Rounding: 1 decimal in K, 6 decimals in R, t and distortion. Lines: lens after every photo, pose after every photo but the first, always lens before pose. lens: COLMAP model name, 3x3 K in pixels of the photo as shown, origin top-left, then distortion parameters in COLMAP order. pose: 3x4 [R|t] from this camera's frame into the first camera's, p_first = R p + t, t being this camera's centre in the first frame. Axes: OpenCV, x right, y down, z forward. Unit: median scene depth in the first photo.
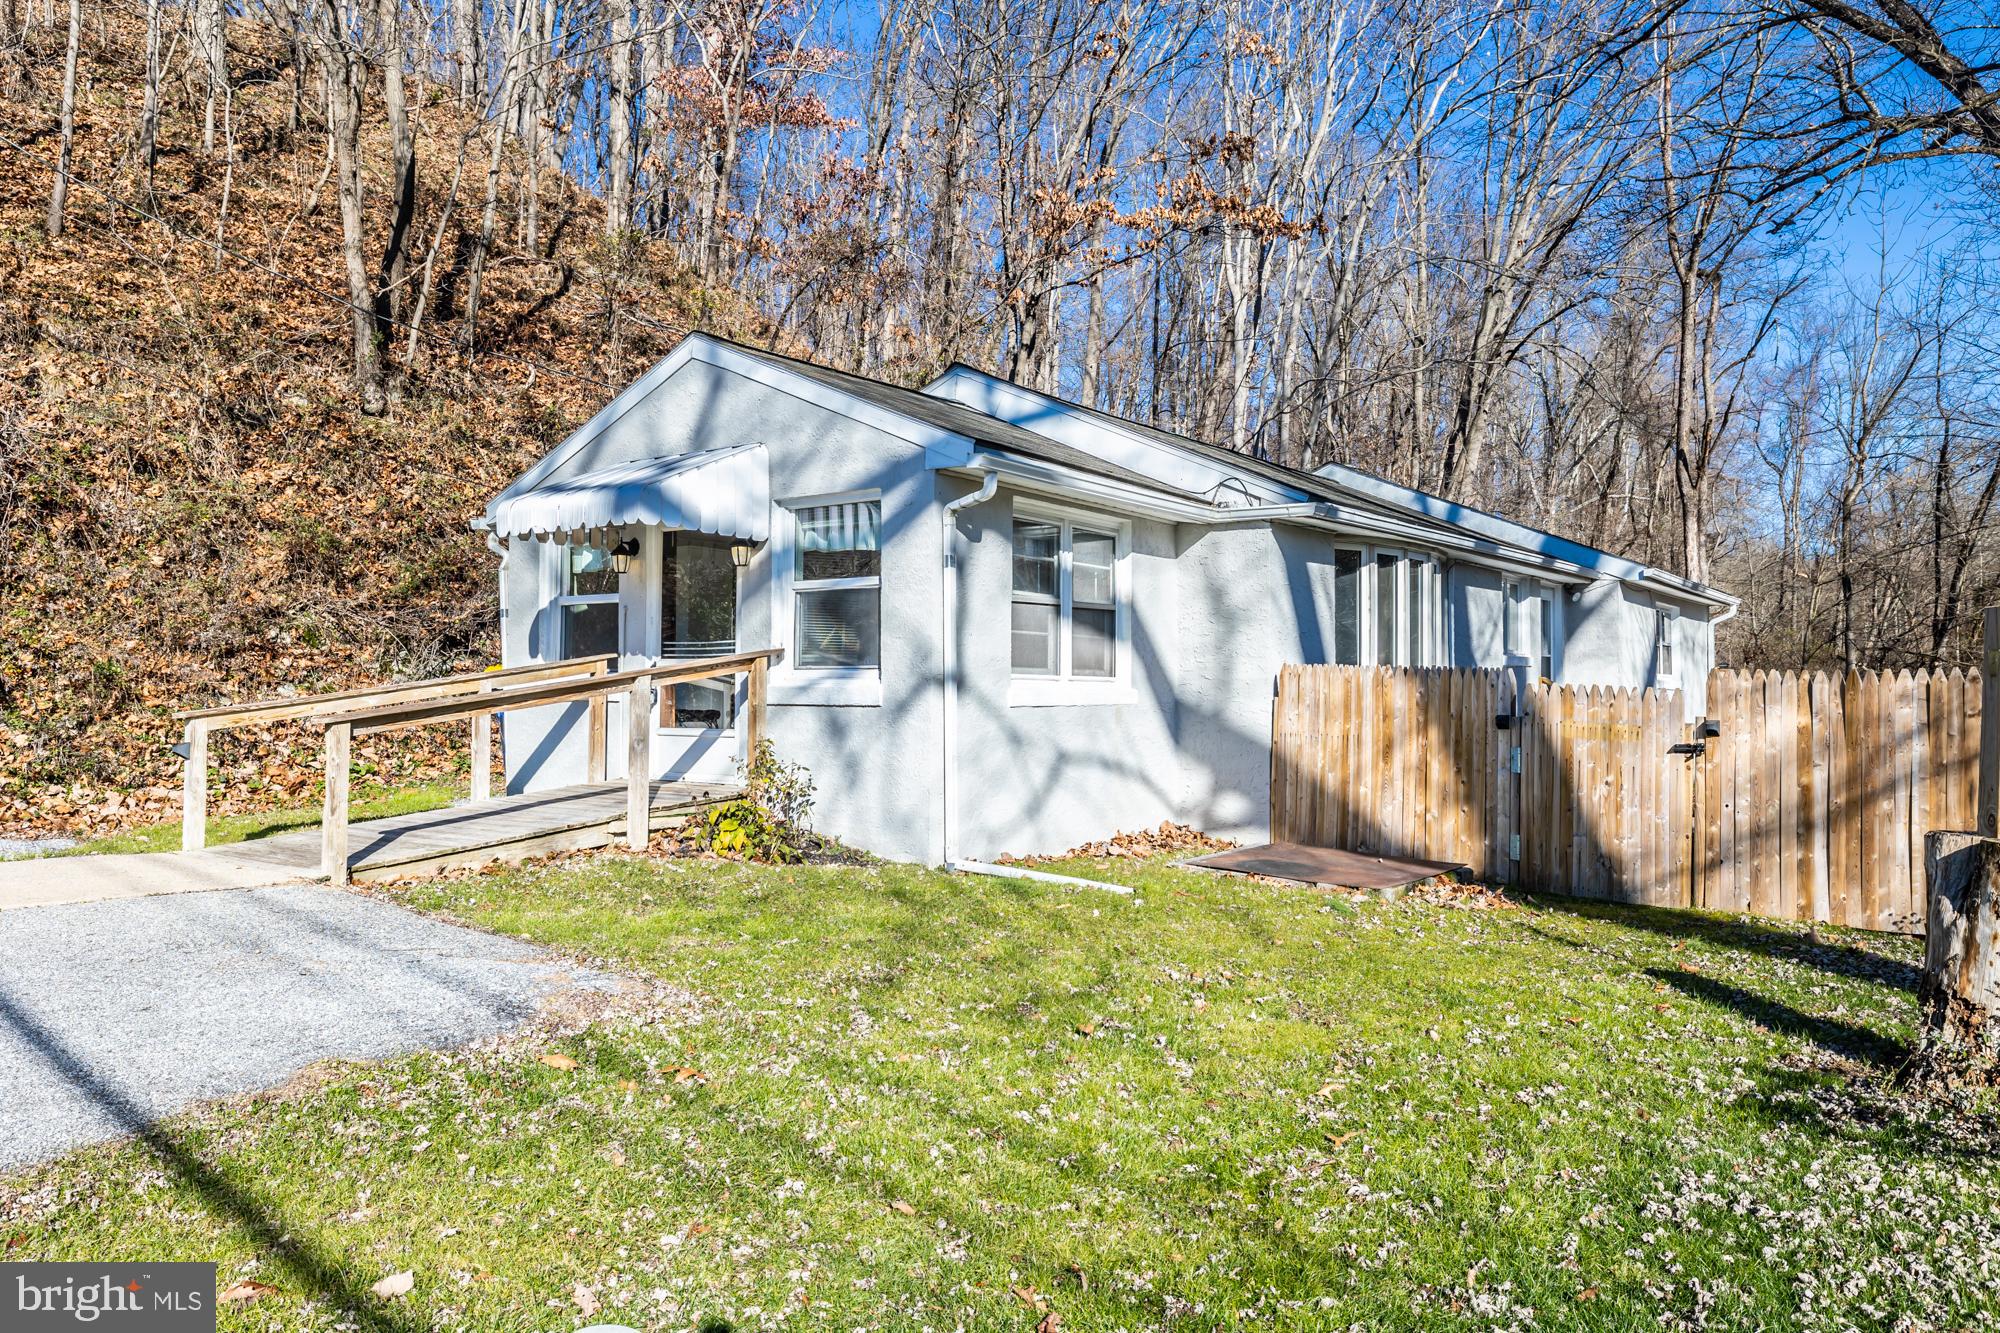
lens RADIAL K [[1457.9, 0, 1000.3], [0, 1457.9, 619.8], [0, 0, 1]] dist [-0.051782, 0.001528]
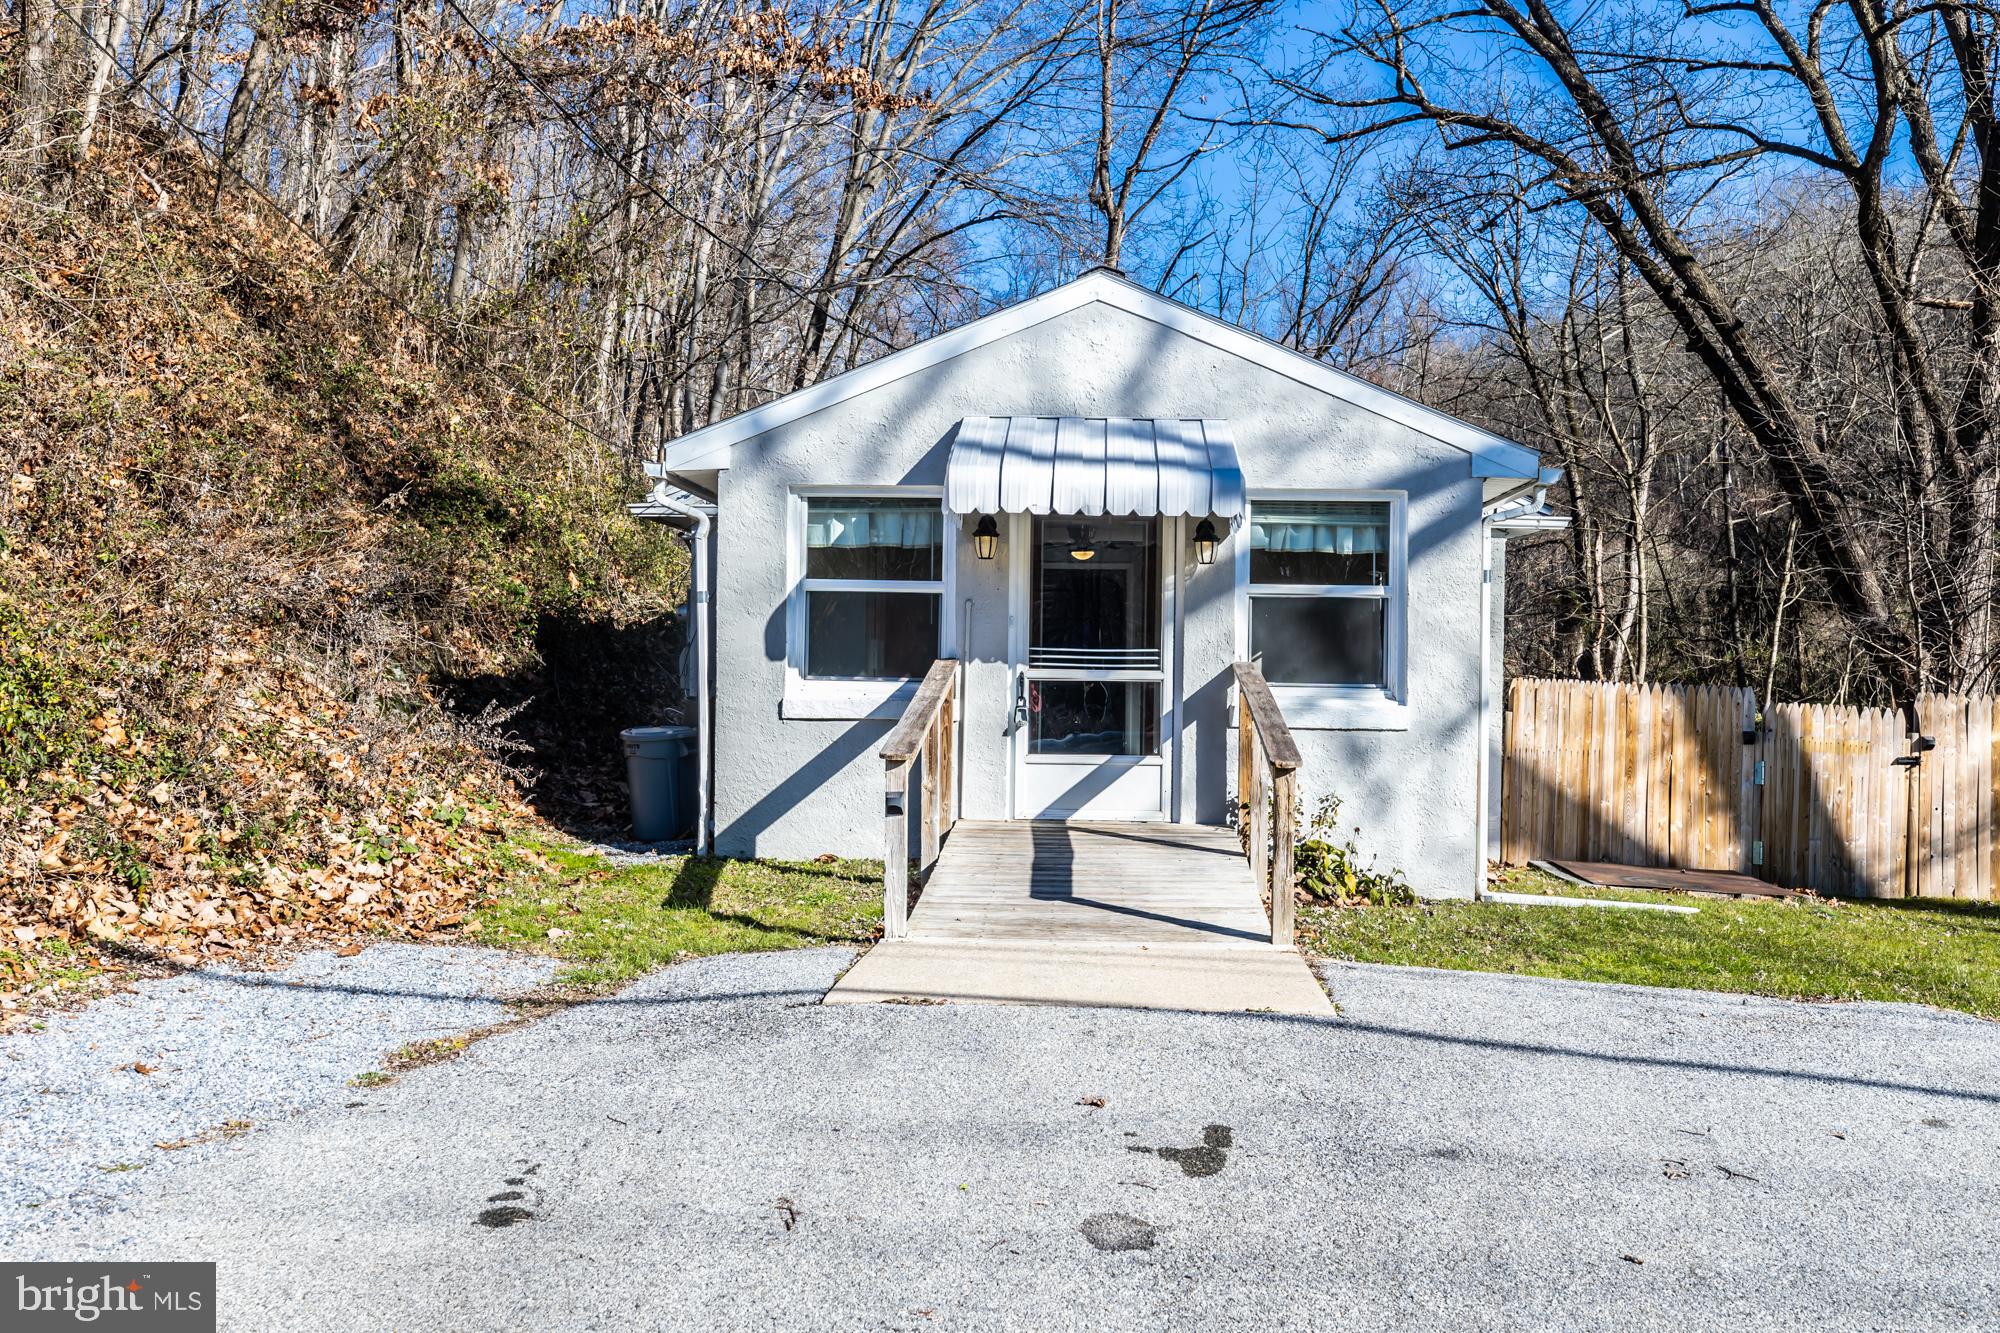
lens RADIAL K [[1952.1, 0, 1000.0], [0, 1952.1, 666.5], [0, 0, 1]] dist [-0.007896, 0.001350]
pose [[0.809304, 0.010138, 0.587303, -0.969447], [-0.040577, 0.998427, 0.038680, -0.016664], [-0.585987, -0.055134, 0.808442, 0.147350]]
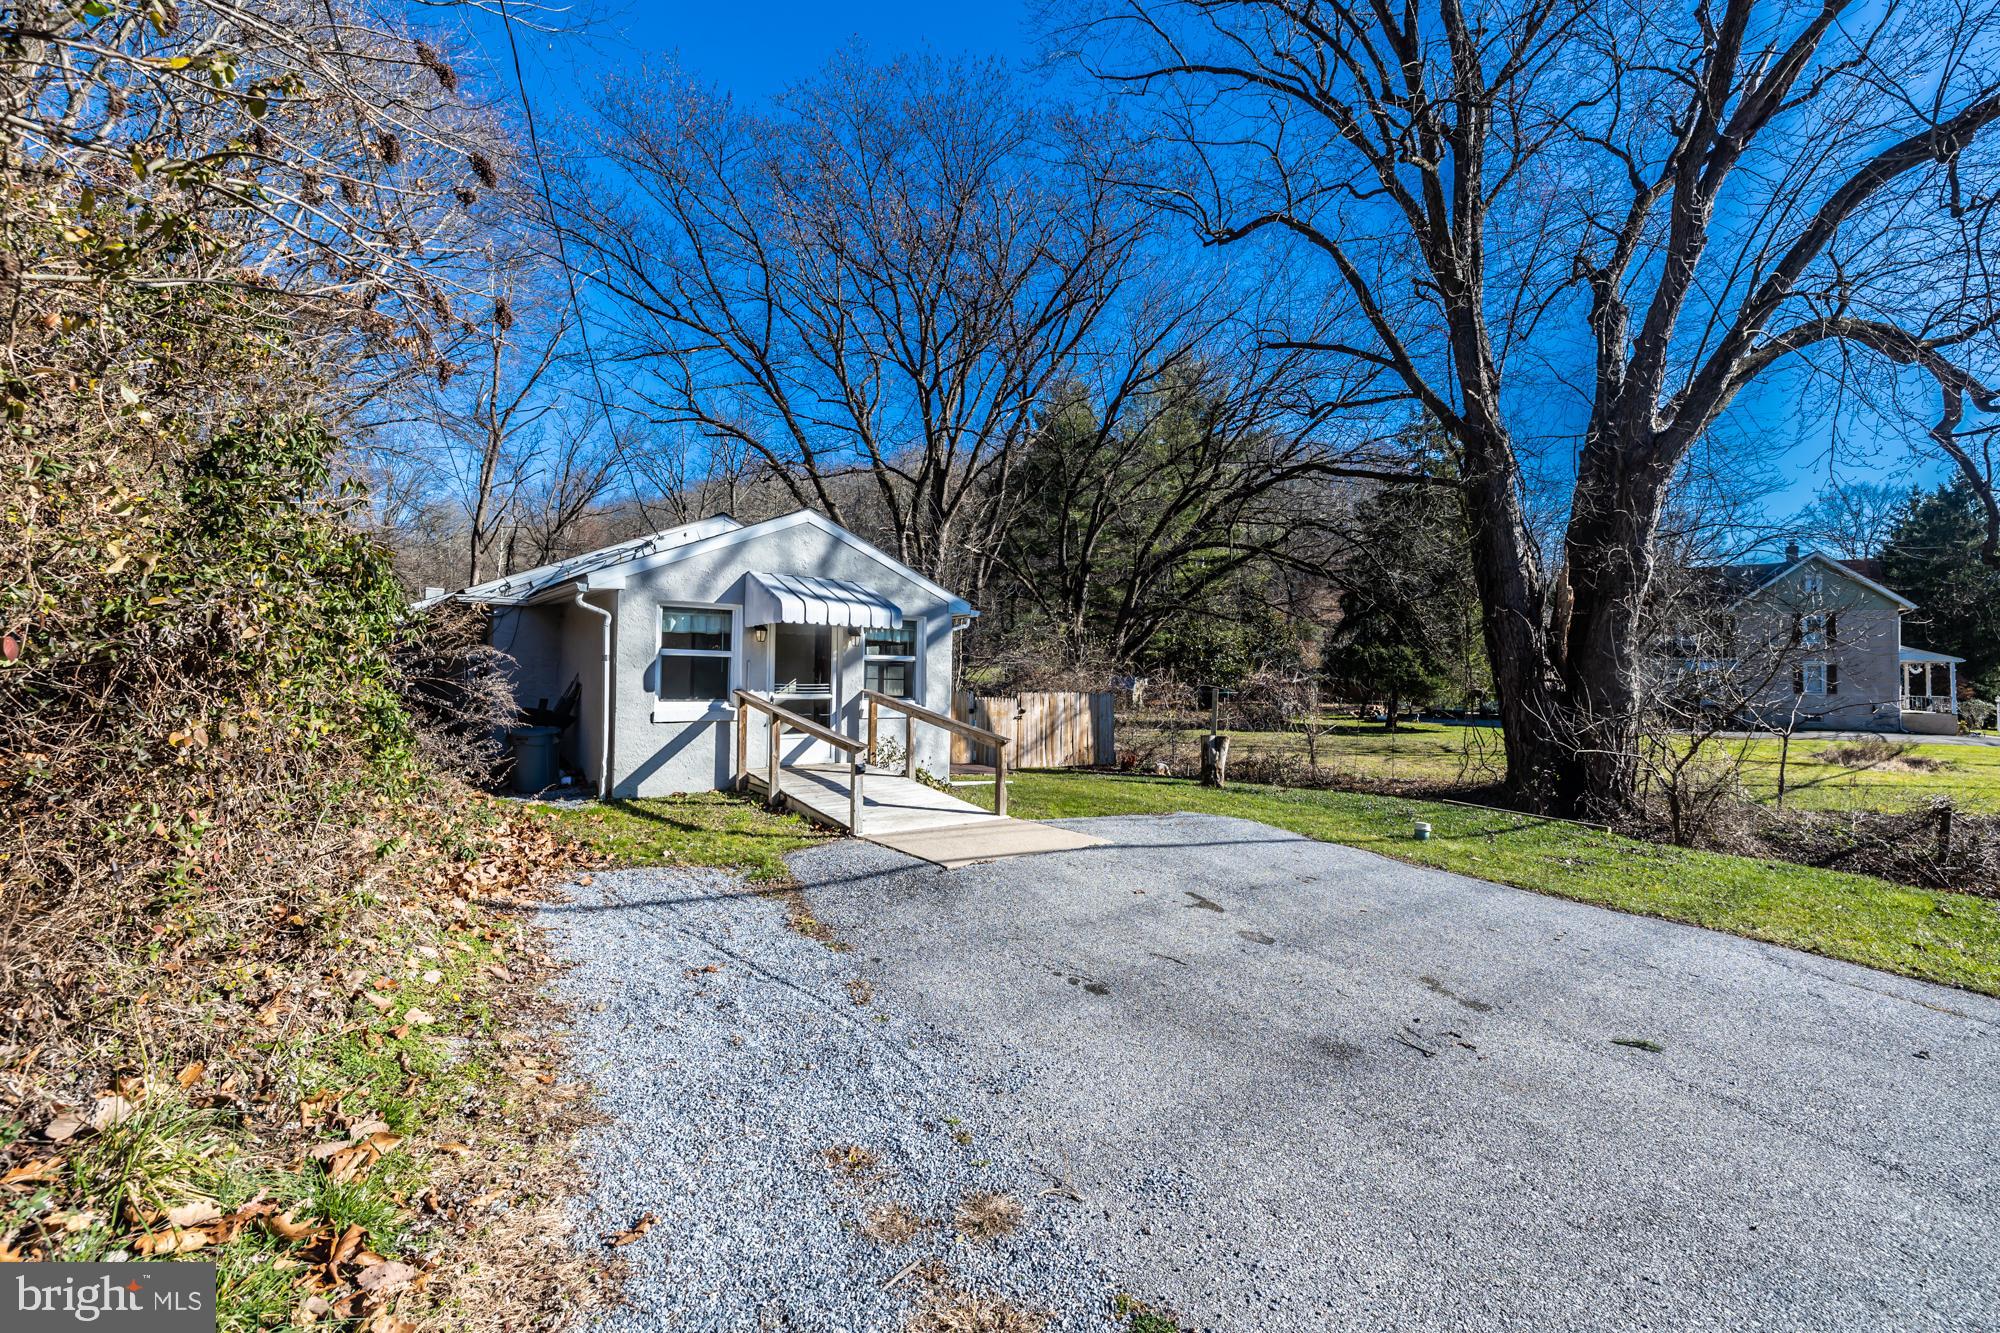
lens RADIAL K [[843.3, 0, 997.6], [0, 843.3, 650.2], [0, 0, 1]] dist [-0.000090, -0.000127]
pose [[0.231786, 0.024961, 0.972447, -1.233708], [-0.067313, 0.997686, -0.009564, -0.034383], [-0.970435, -0.063241, 0.232929, 0.576148]]
